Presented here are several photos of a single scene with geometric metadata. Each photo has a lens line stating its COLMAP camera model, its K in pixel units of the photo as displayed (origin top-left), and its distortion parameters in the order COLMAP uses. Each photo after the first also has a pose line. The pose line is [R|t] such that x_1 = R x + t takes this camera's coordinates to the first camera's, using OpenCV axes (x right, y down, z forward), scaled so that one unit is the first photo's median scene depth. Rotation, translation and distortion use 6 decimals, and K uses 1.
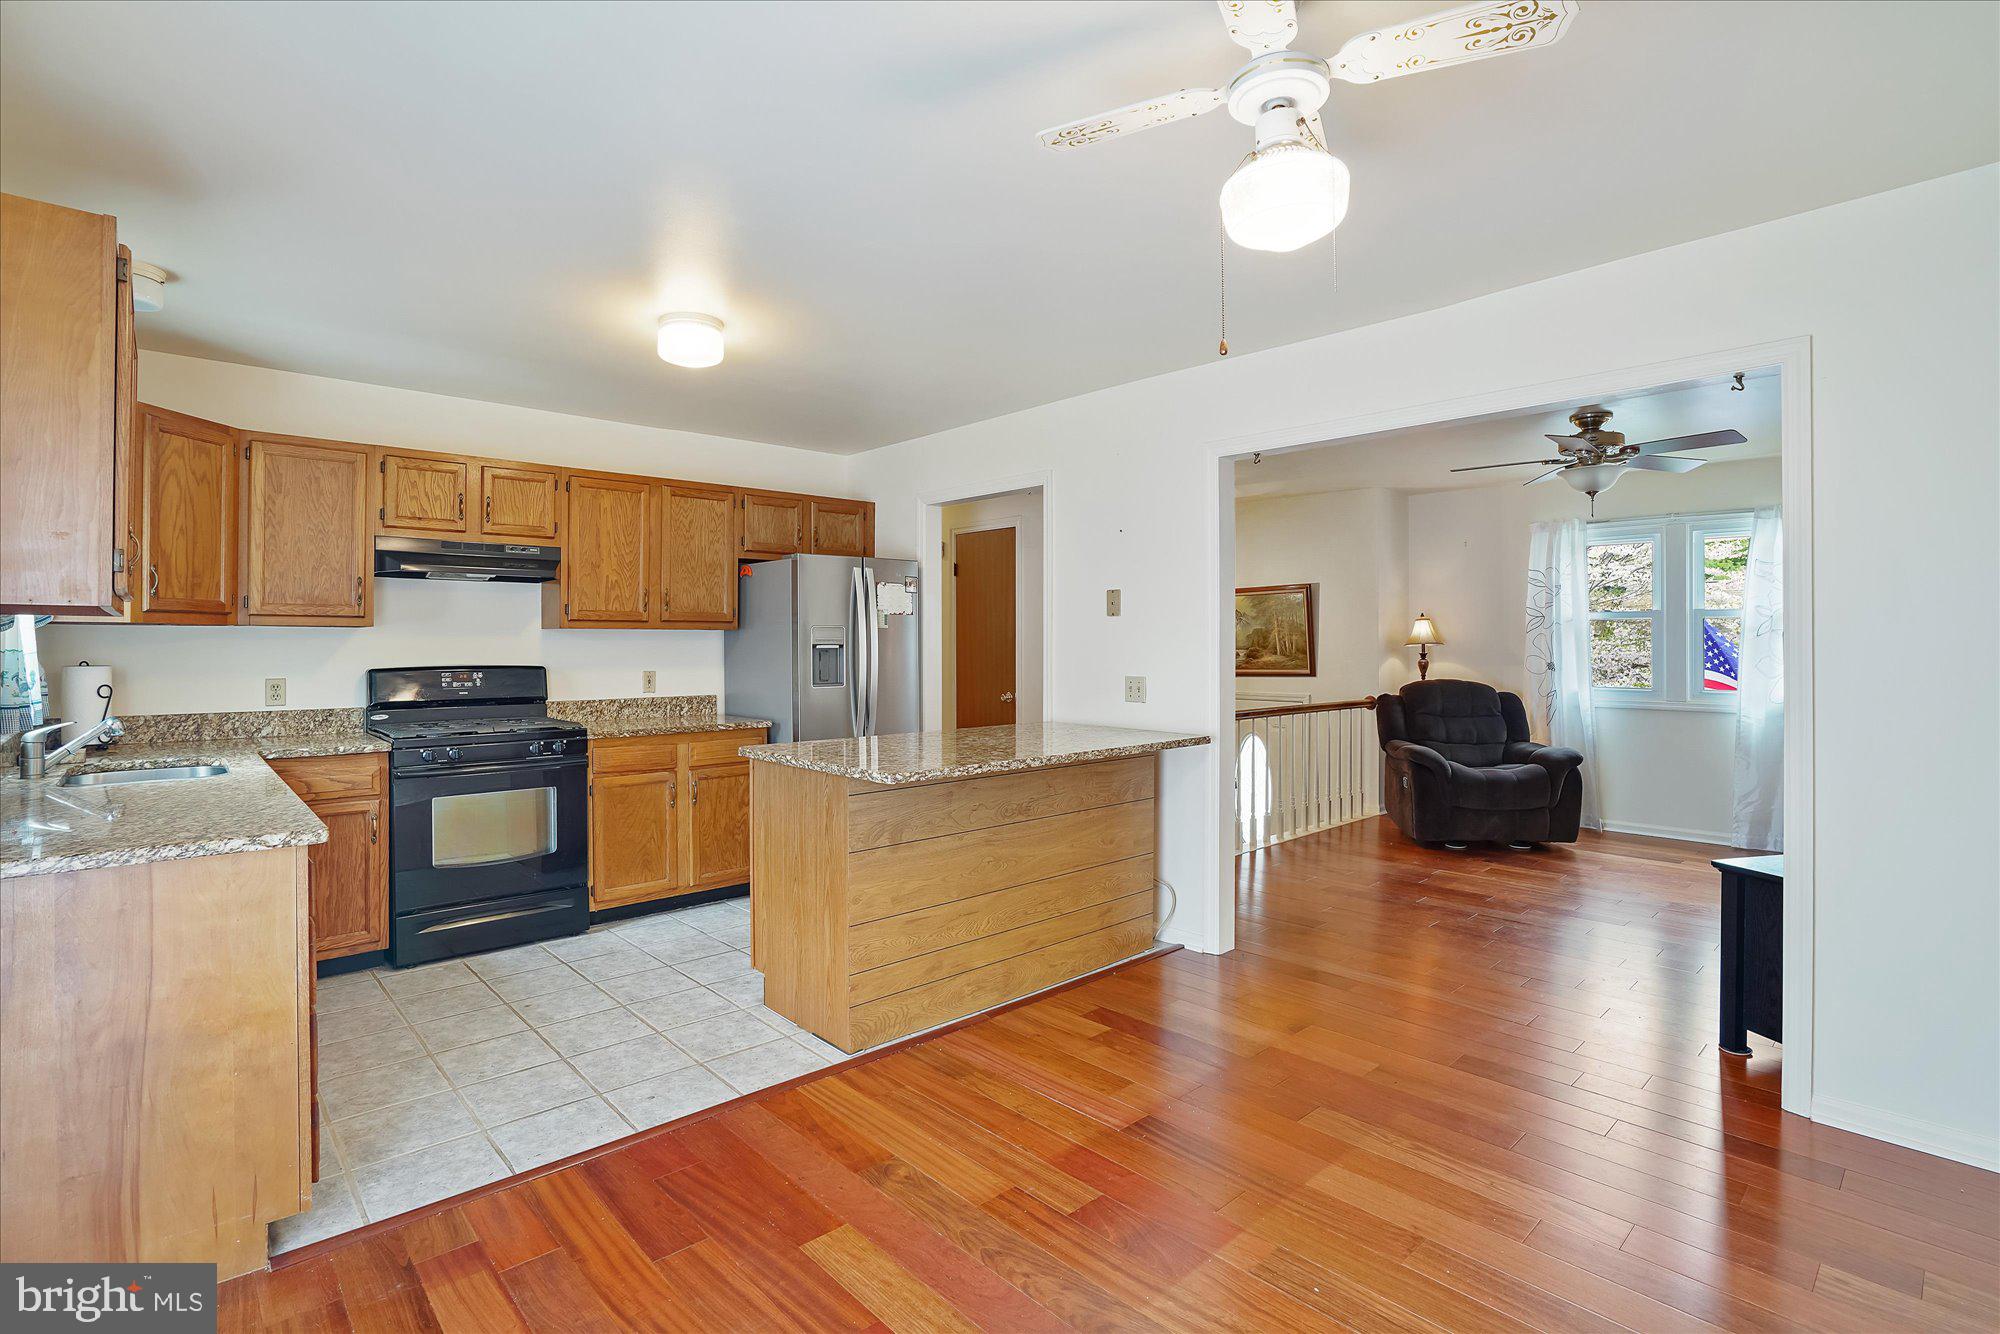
lens RADIAL K [[950.0, 0, 998.8], [0, 950.0, 640.4], [0, 0, 1]] dist [-0.000779, 0.000178]
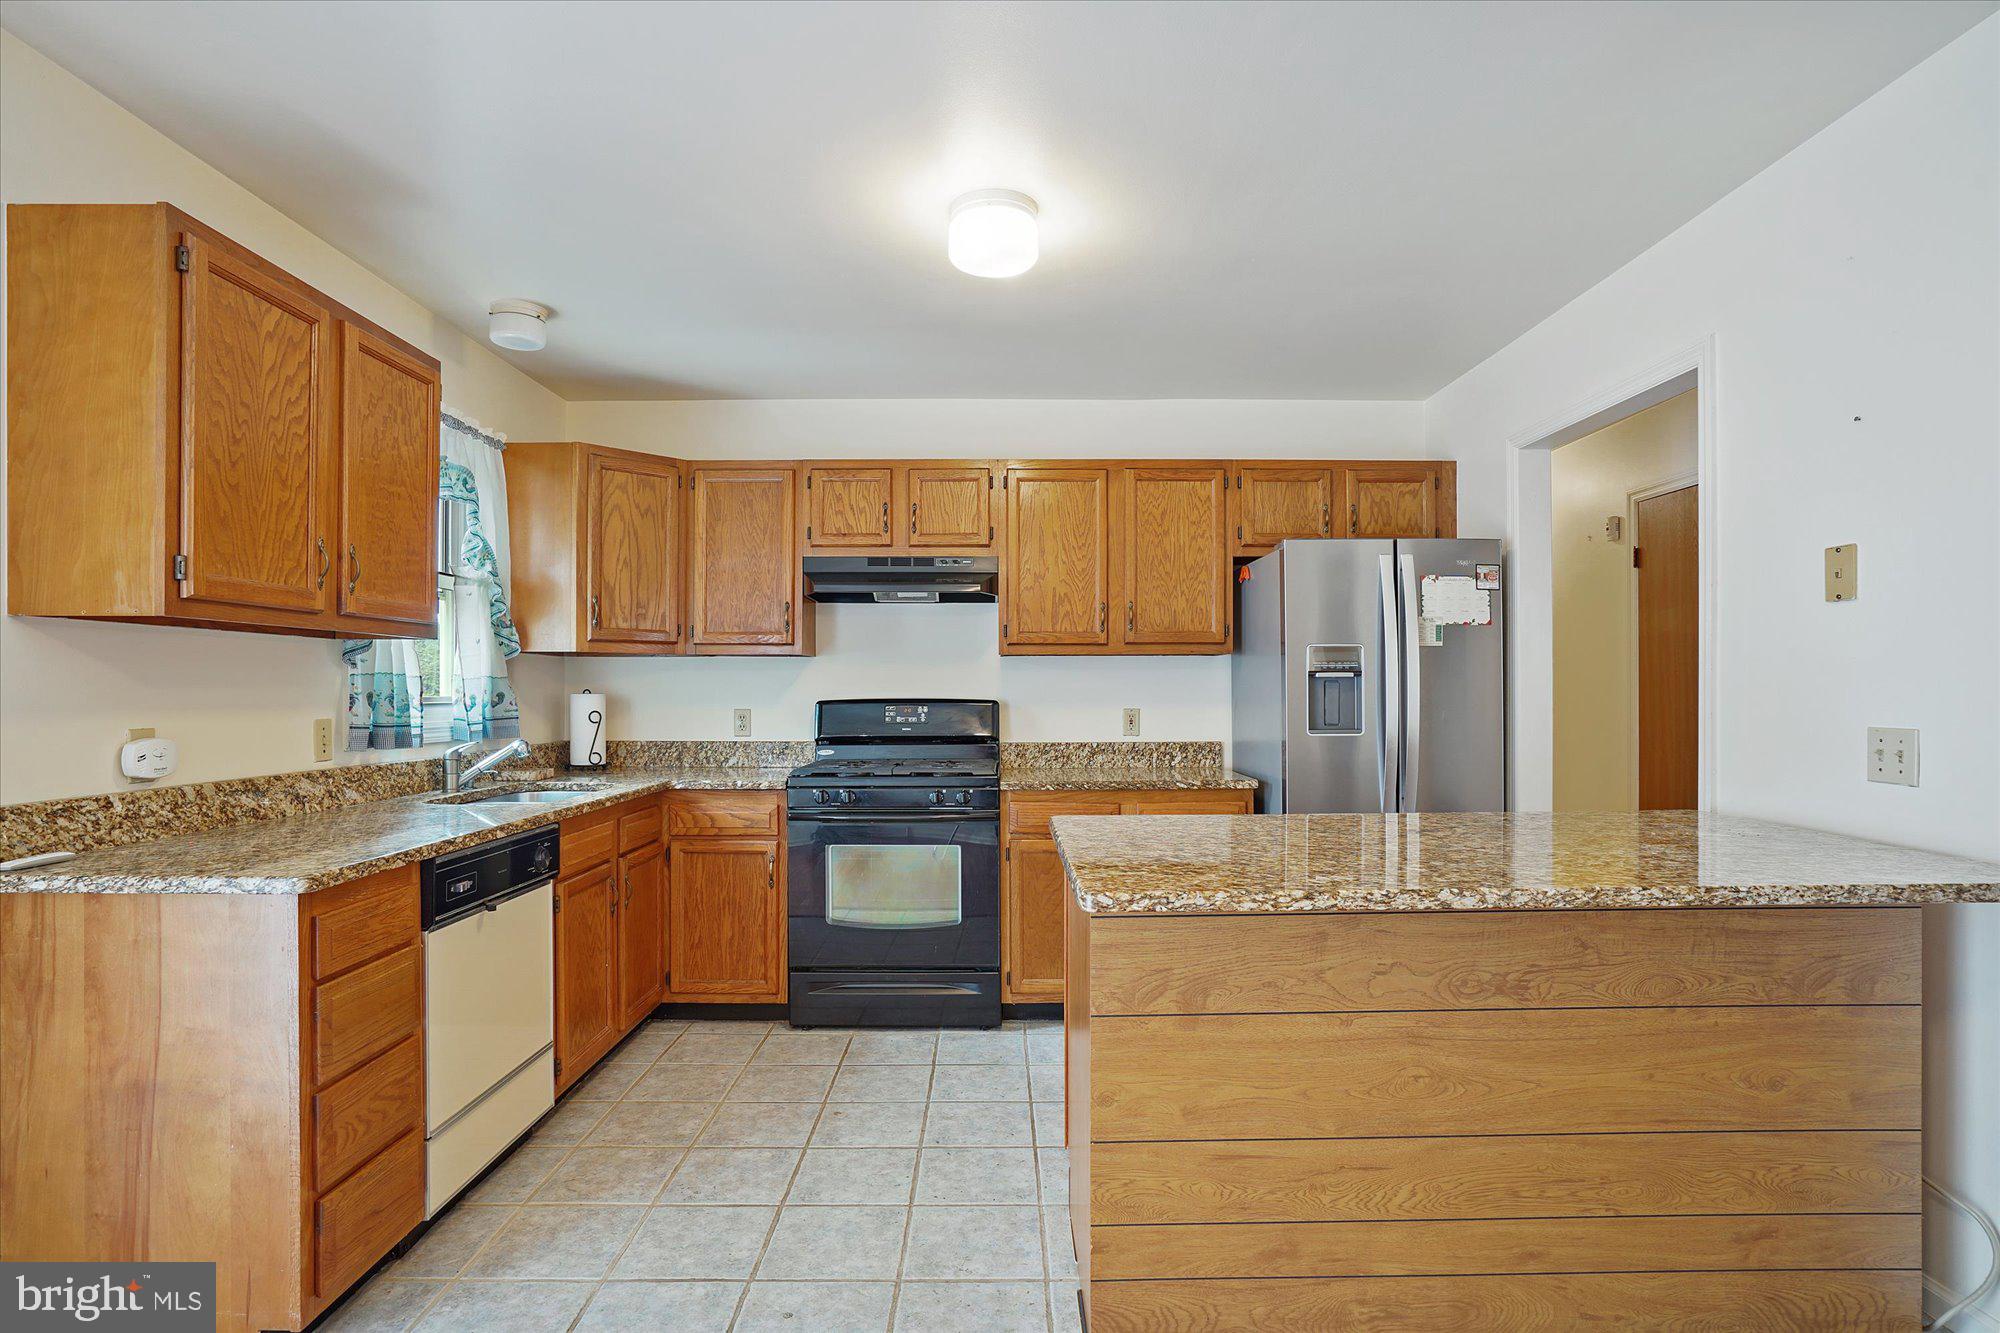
lens RADIAL K [[1056.8, 0, 951.4], [0, 1056.8, 681.8], [0, 0, 1]] dist [-0.051338, 0.036653]
pose [[0.741622, -0.004395, -0.670803, 0.151874], [0.003656, 0.999990, -0.002509, 0.016034], [0.670808, -0.000592, 0.741631, 0.341605]]
